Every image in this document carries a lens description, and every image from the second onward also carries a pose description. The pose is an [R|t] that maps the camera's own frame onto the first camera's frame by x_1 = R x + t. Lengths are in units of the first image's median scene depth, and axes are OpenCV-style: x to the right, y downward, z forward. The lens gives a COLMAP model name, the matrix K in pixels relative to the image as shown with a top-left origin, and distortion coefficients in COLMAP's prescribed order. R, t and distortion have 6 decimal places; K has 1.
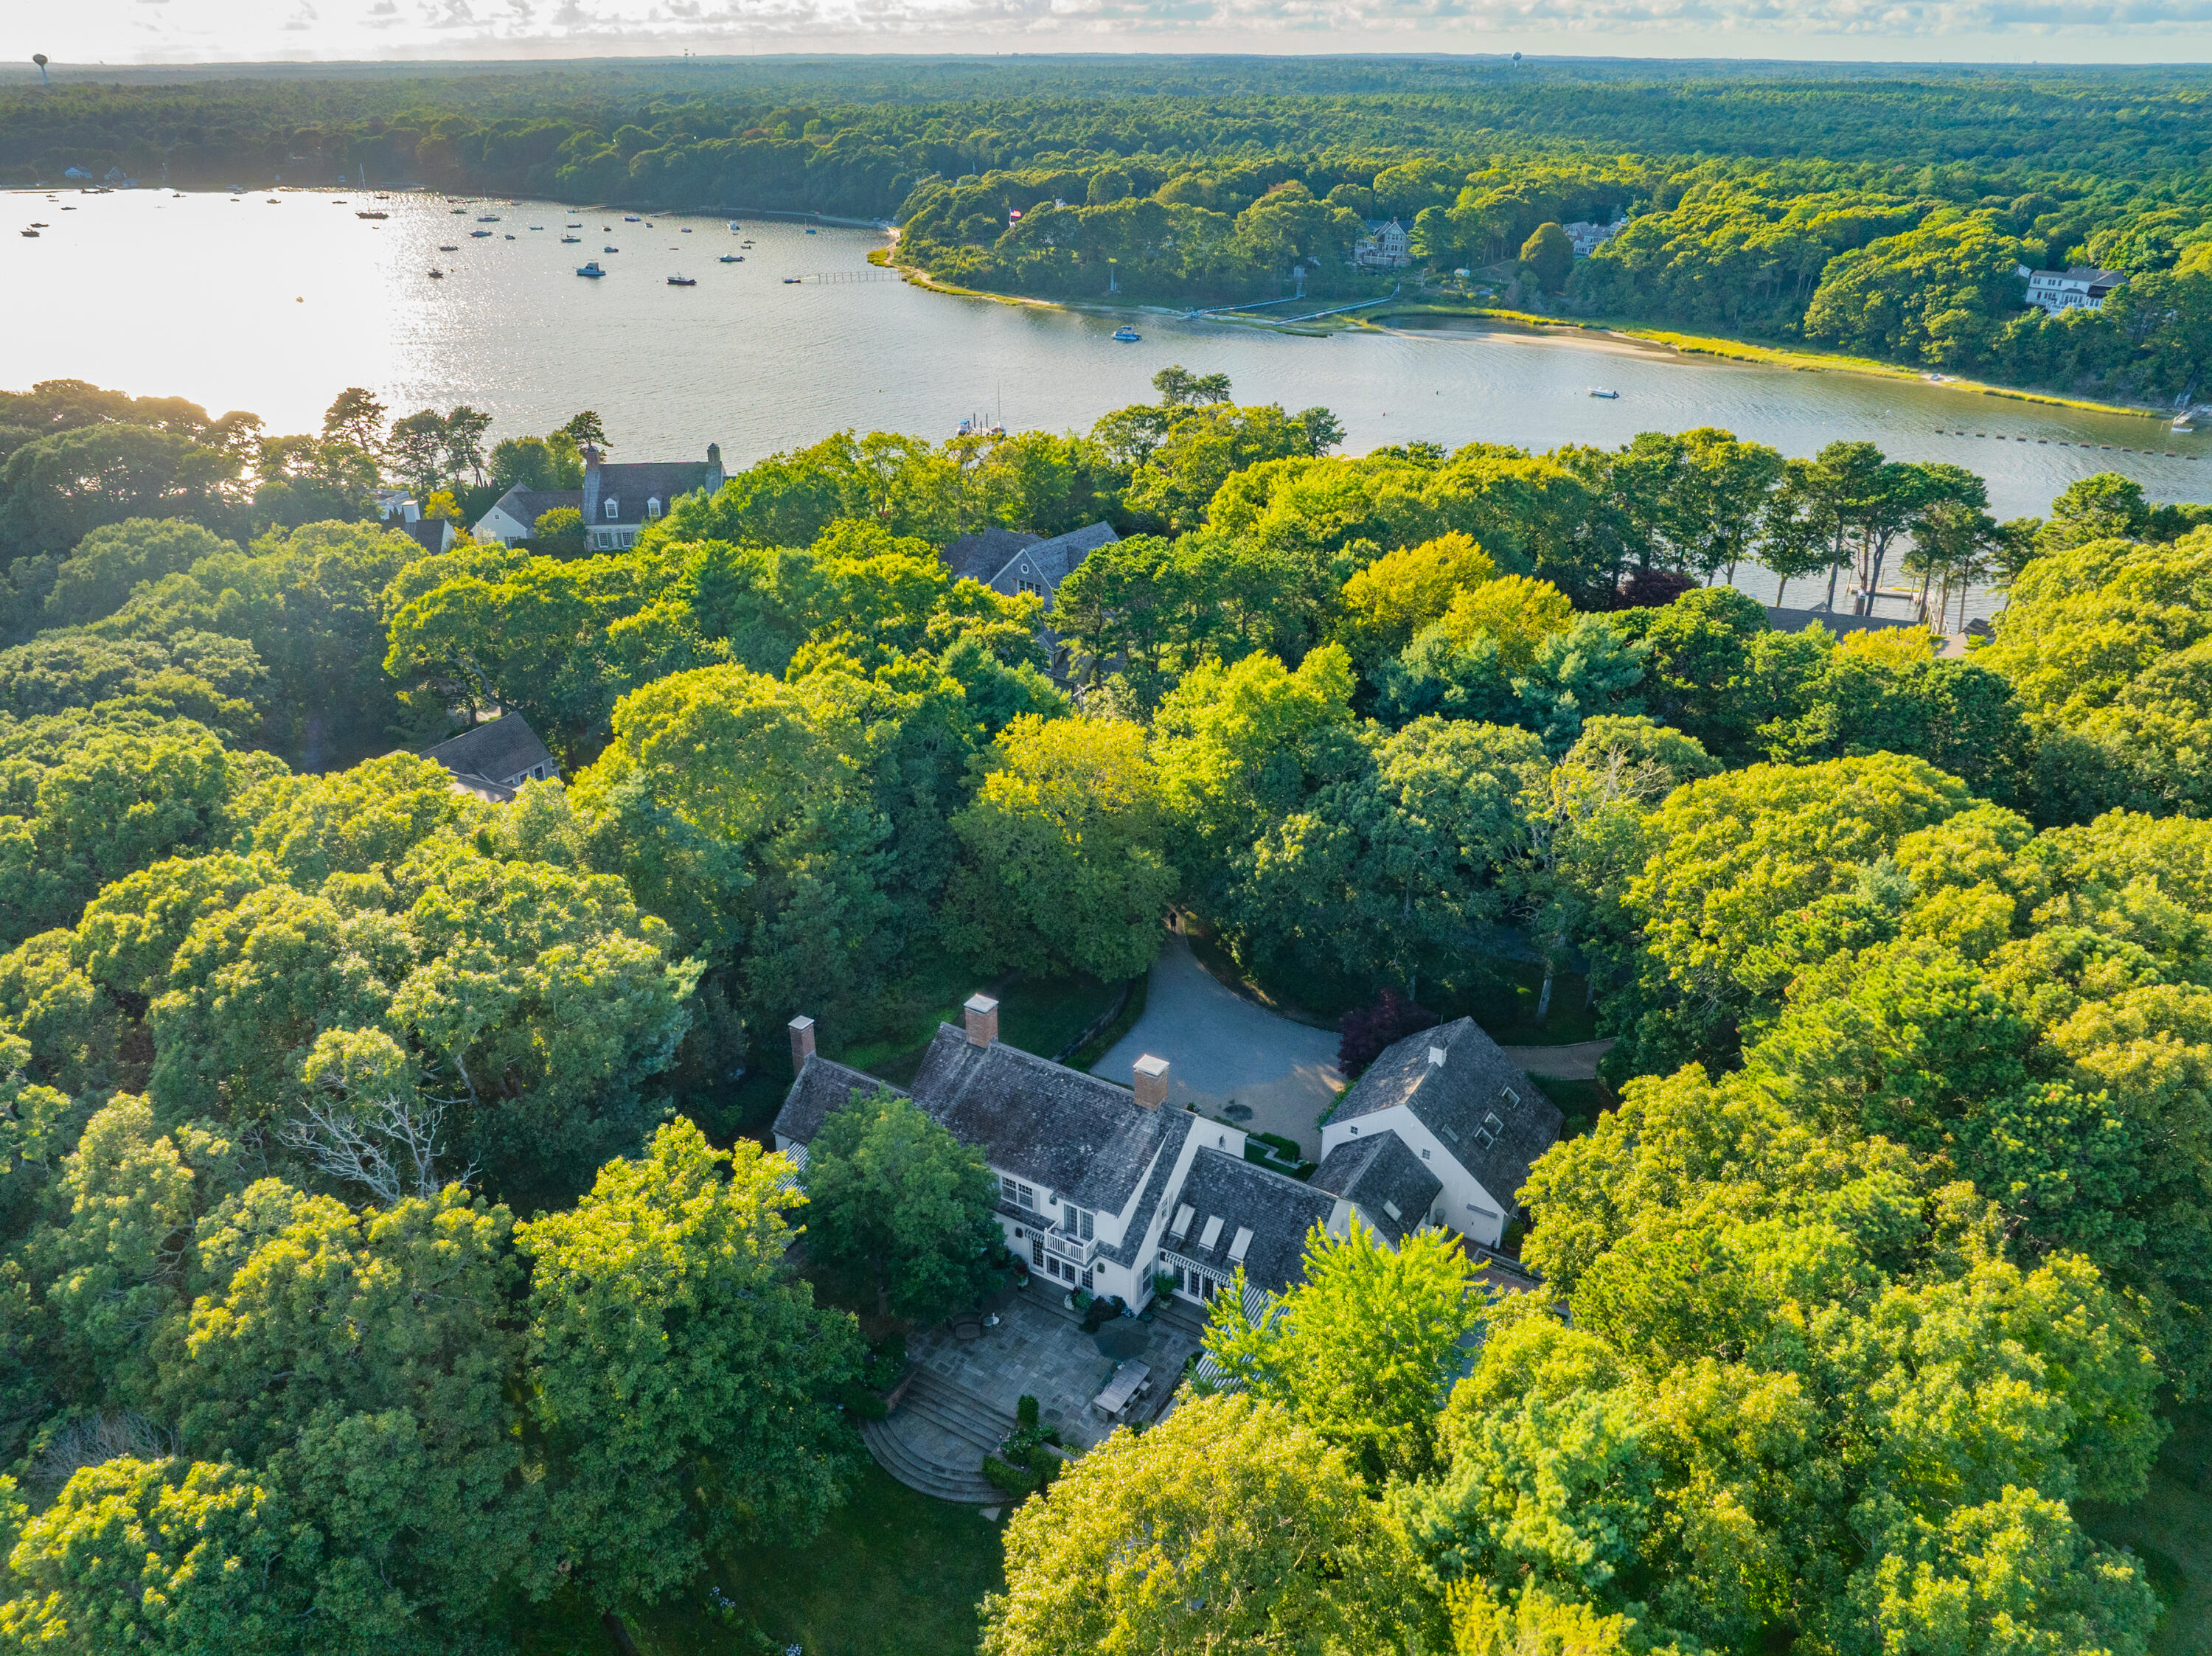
lens RADIAL K [[1556.2, 0, 1102.7], [0, 1556.2, 836.1], [0, 0, 1]] dist [-0.031491, 0.009862]
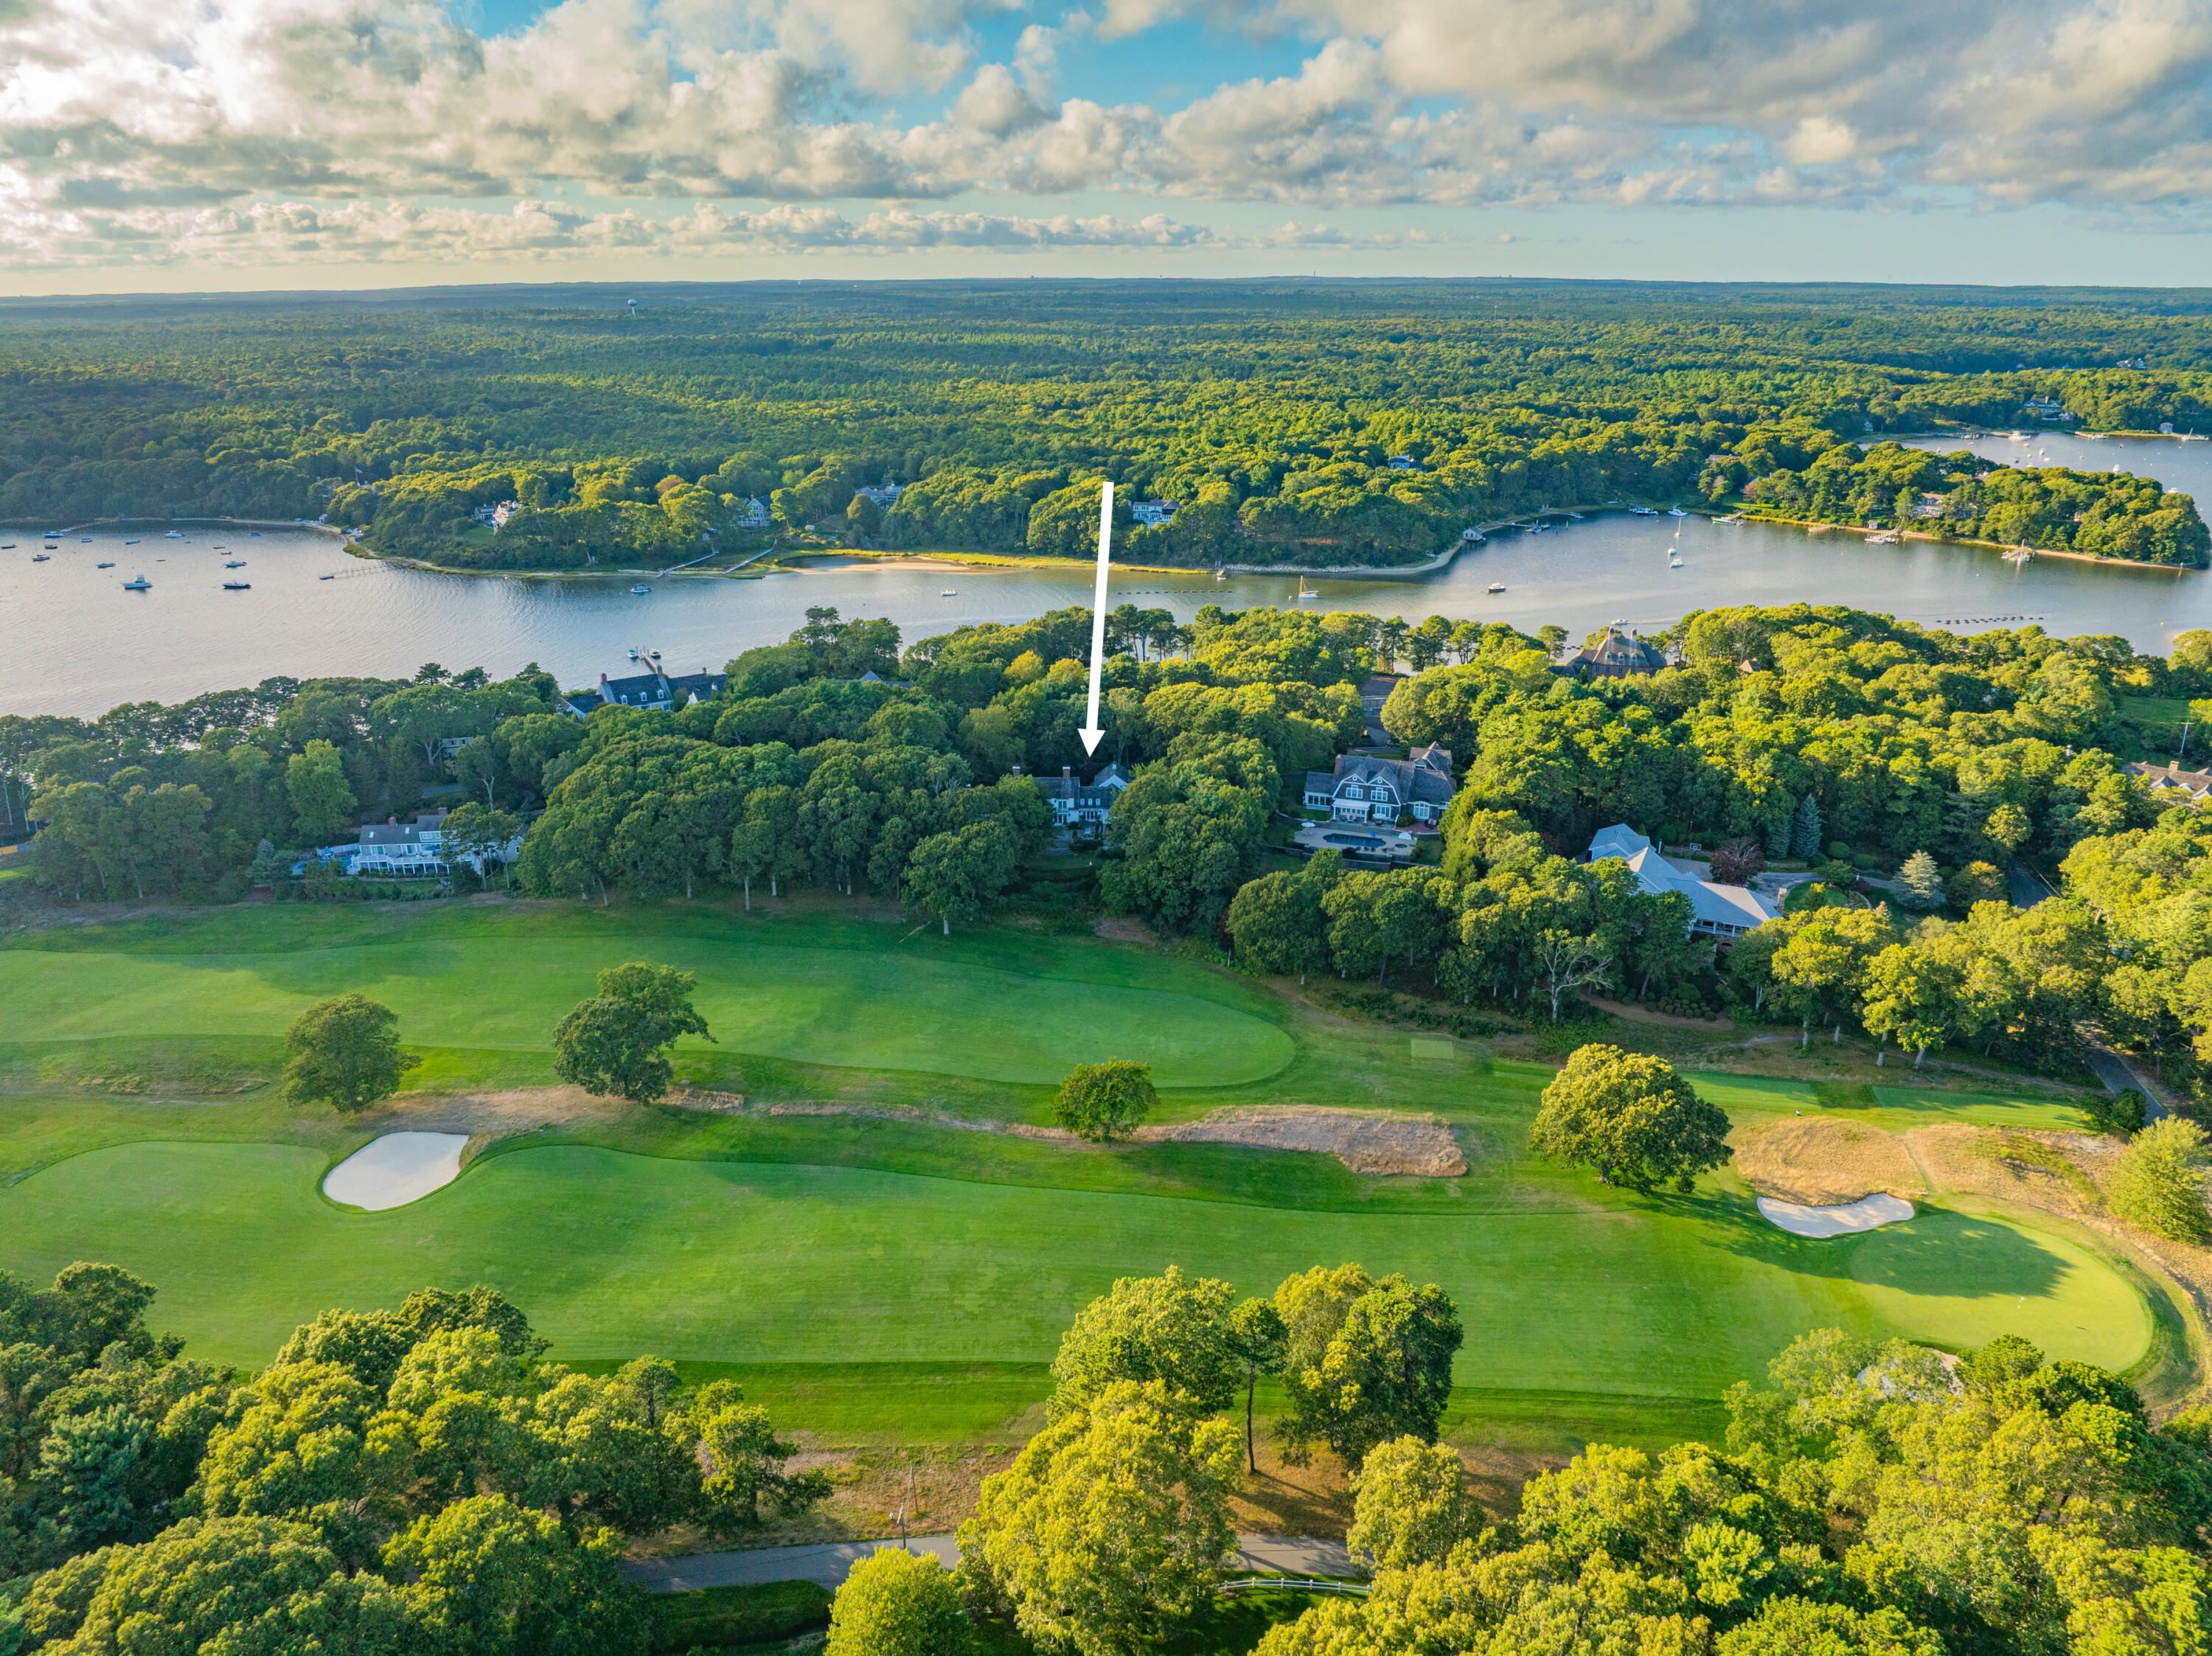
lens RADIAL K [[1556.2, 0, 1108.9], [0, 1556.2, 826.4], [0, 0, 1]] dist [-0.031491, 0.009862]
pose [[0.855590, -0.179107, 0.485682, -0.385568], [0.239721, 0.968658, -0.065082, 0.119867], [-0.458803, 0.172112, 0.871709, -0.533585]]
